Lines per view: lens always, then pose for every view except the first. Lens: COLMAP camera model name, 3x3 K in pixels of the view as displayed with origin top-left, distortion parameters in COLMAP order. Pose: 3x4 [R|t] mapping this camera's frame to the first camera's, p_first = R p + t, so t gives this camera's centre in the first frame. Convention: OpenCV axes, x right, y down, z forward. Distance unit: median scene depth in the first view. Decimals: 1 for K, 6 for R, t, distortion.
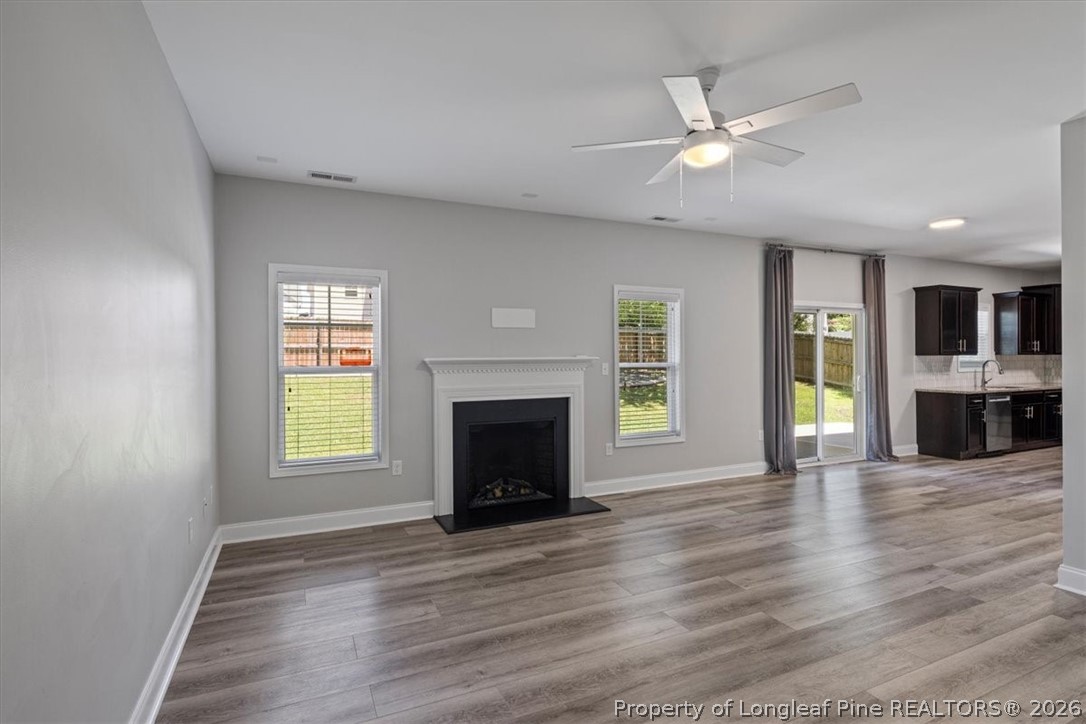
lens RADIAL K [[526.5, 0, 543.4], [0, 526.5, 360.2], [0, 0, 1]] dist [0.003275, -0.001585]
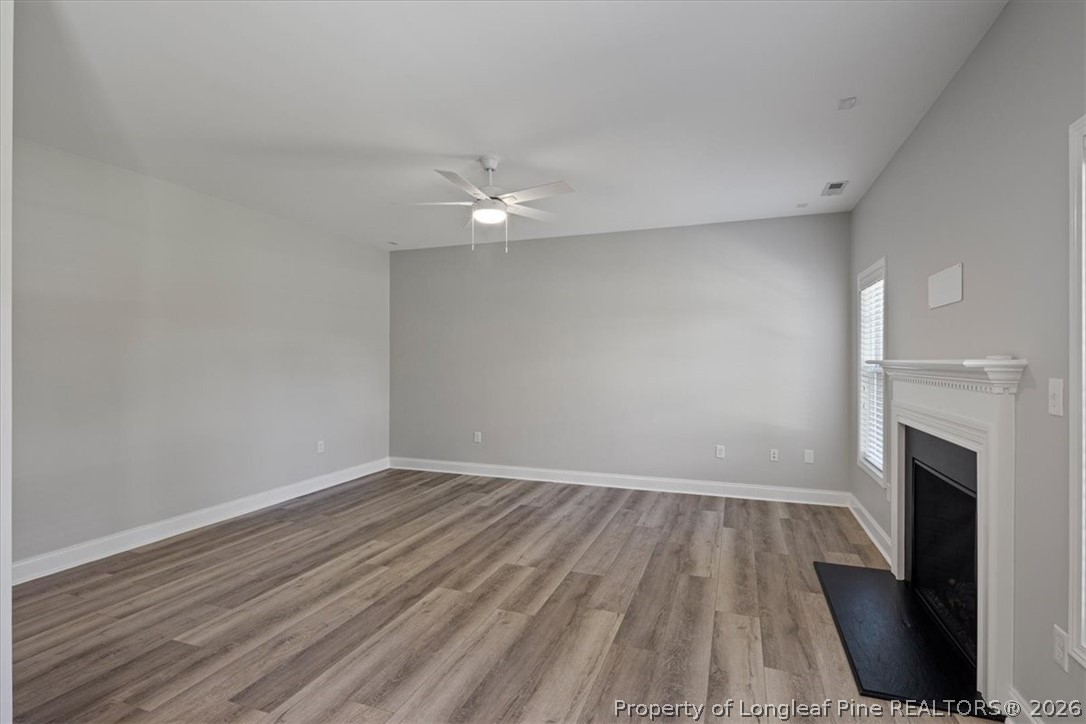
lens RADIAL K [[526.5, 0, 543.0], [0, 526.5, 360.7], [0, 0, 1]] dist [0.003275, -0.001585]
pose [[-0.711183, 0.007278, -0.702969, 1.016163], [0.000551, 0.999952, 0.009796, -0.015068], [0.703007, 0.006580, -0.711153, 1.782732]]
